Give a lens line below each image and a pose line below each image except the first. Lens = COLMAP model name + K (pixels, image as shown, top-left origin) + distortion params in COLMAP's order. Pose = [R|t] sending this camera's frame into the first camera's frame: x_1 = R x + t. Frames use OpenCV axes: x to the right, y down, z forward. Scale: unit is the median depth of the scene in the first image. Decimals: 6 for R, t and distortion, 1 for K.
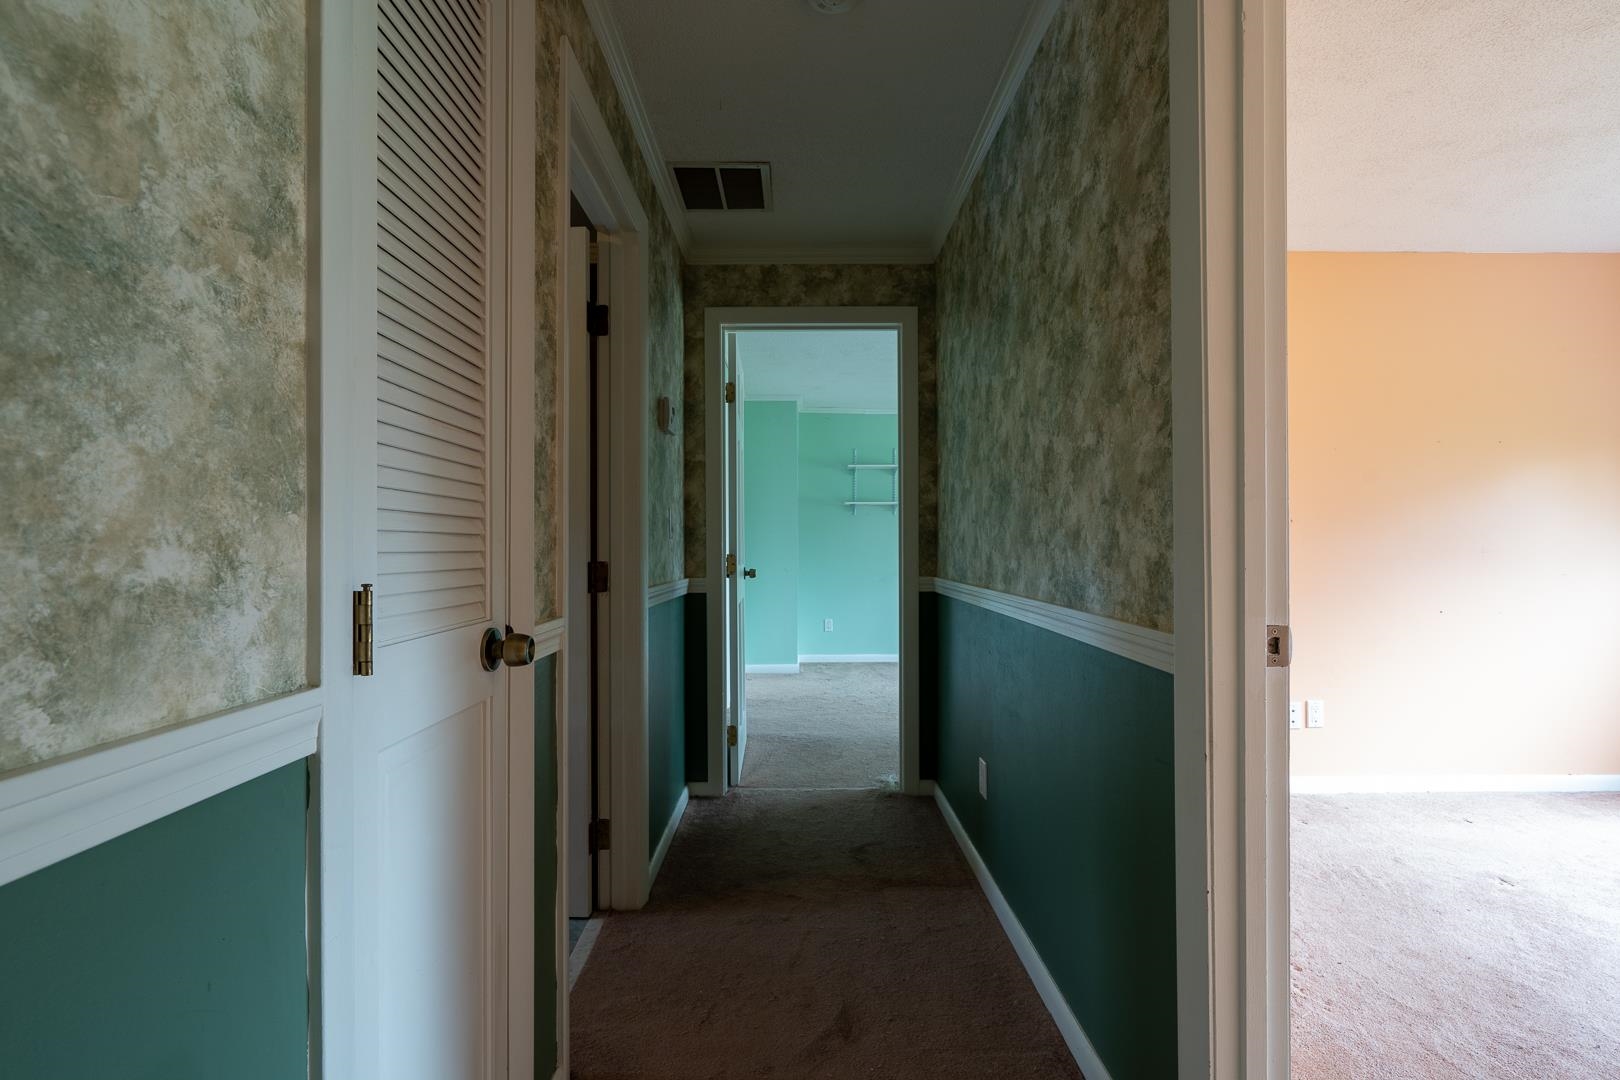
lens RADIAL K [[737.1, 0, 806.2], [0, 737.1, 540.5], [0, 0, 1]] dist [-0.006097, 0.002029]
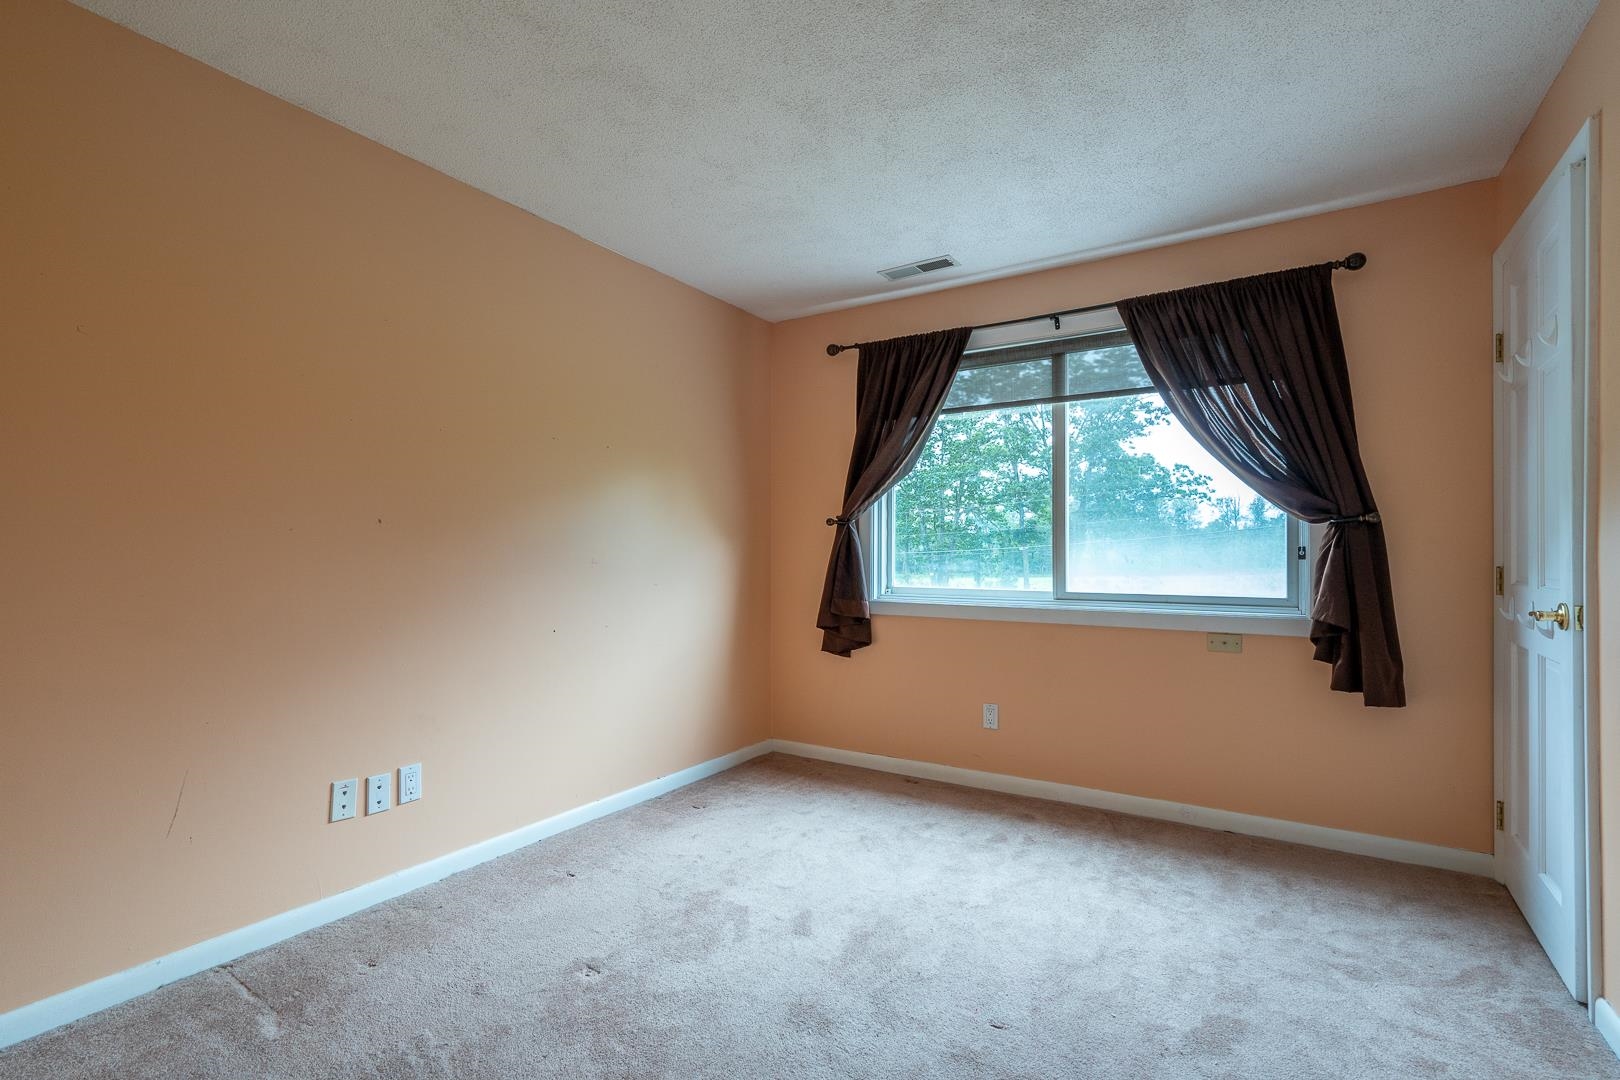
lens RADIAL K [[737.1, 0, 809.8], [0, 737.1, 540.3], [0, 0, 1]] dist [-0.006097, 0.002029]
pose [[0.550313, 0.012515, 0.834865, 0.366116], [-0.004584, 0.999918, -0.011968, -0.002602], [-0.834946, 0.002760, 0.550325, 0.319724]]
